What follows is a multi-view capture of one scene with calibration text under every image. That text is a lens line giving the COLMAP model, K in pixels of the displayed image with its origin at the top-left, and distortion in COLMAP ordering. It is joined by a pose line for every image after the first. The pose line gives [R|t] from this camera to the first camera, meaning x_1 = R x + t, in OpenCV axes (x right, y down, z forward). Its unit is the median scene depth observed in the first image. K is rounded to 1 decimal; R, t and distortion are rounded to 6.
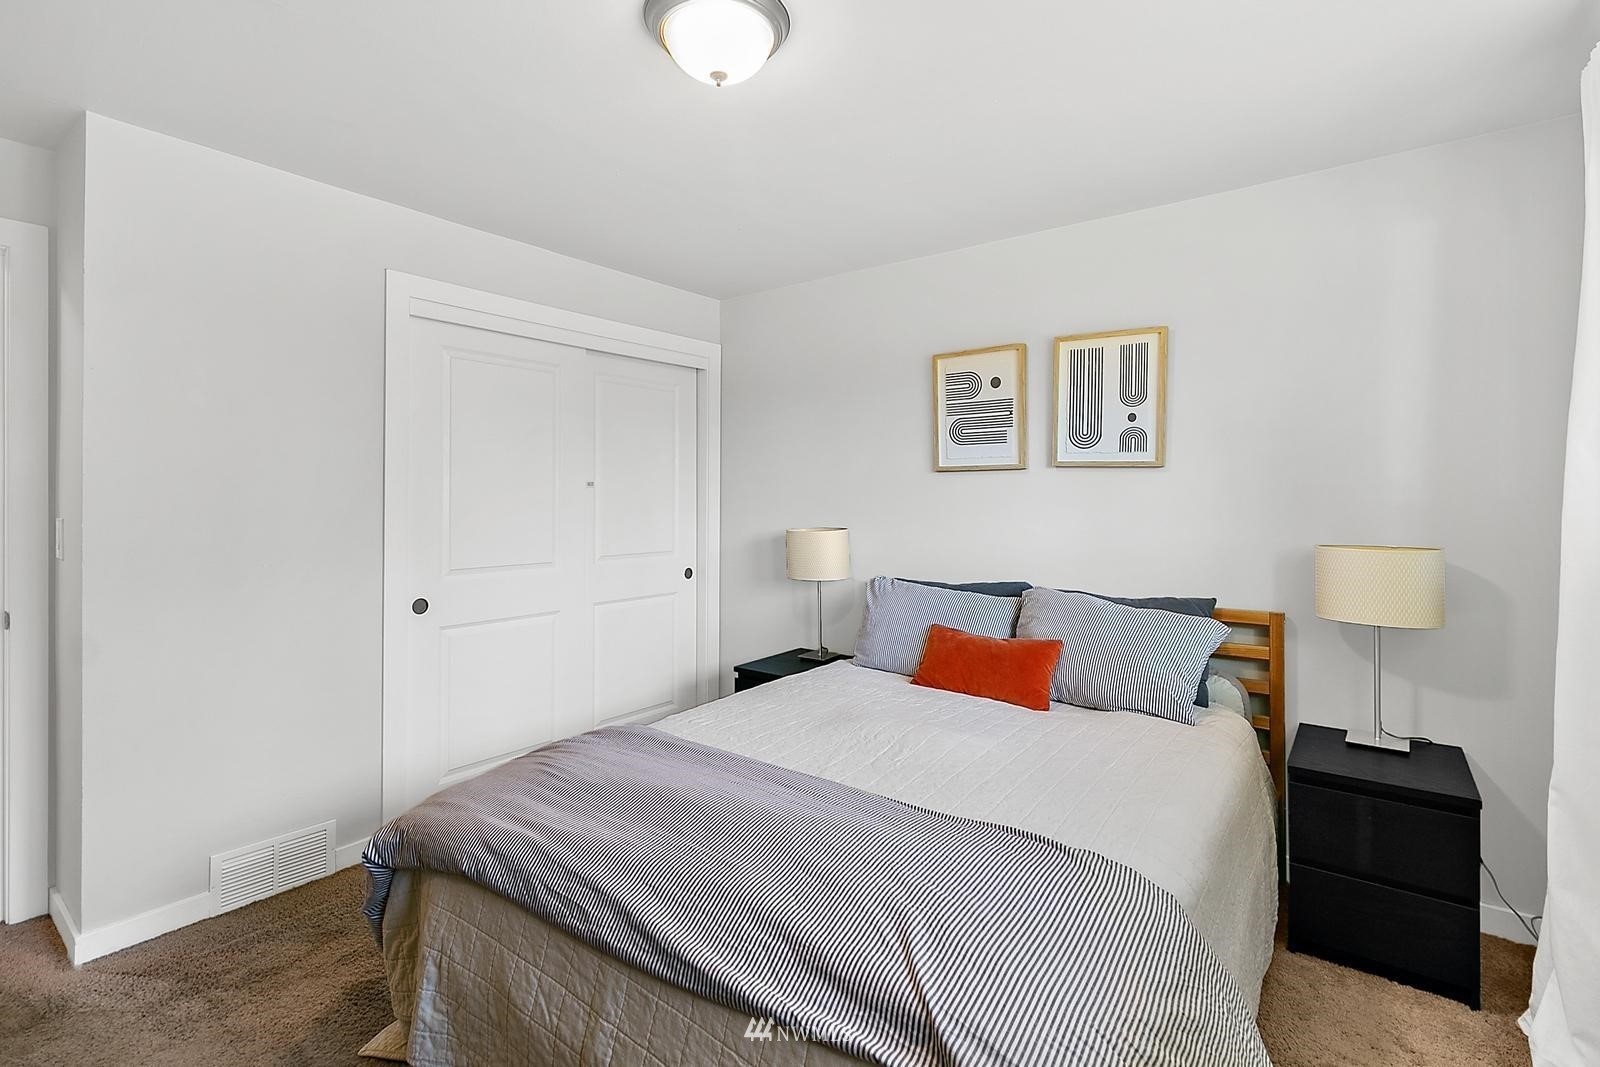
lens RADIAL K [[746.5, 0, 809.1], [0, 746.5, 504.5], [0, 0, 1]] dist [-0.001072, 0.000470]
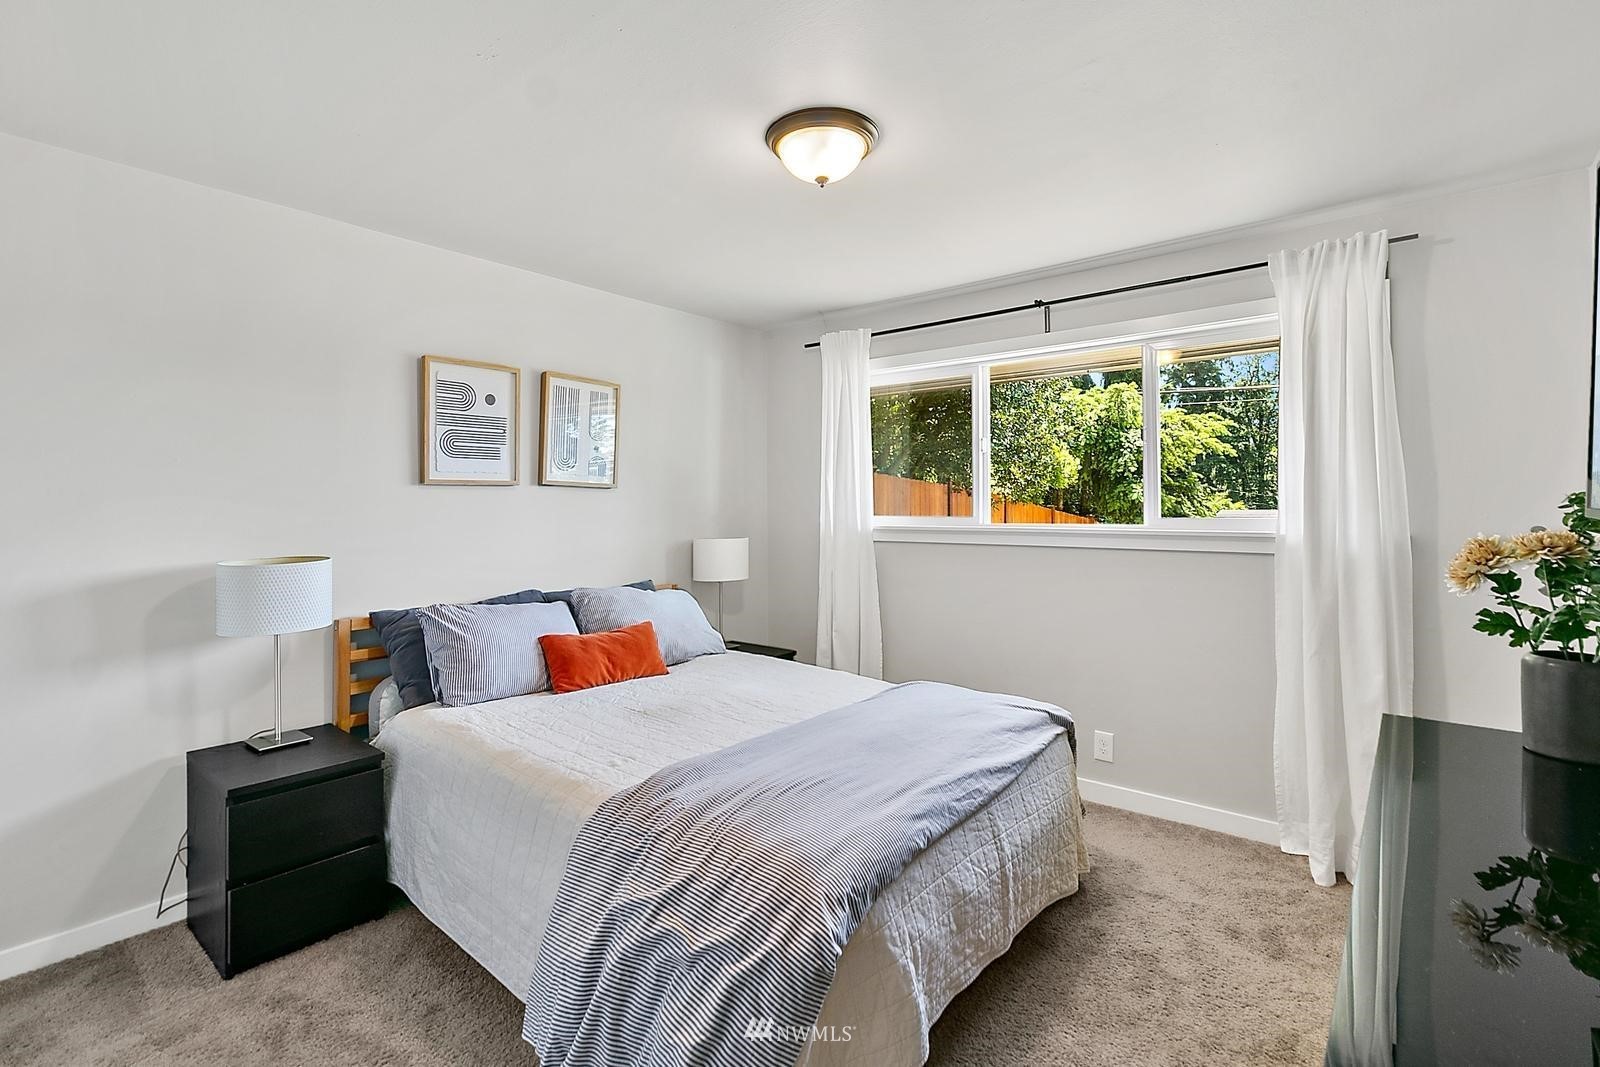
lens RADIAL K [[746.5, 0, 809.1], [0, 746.5, 504.5], [0, 0, 1]] dist [-0.001072, 0.000470]
pose [[0.037814, 0.004131, 0.999276, -0.796280], [0.016476, 0.999853, -0.004757, -0.008937], [-0.999149, 0.016644, 0.037740, 0.561925]]
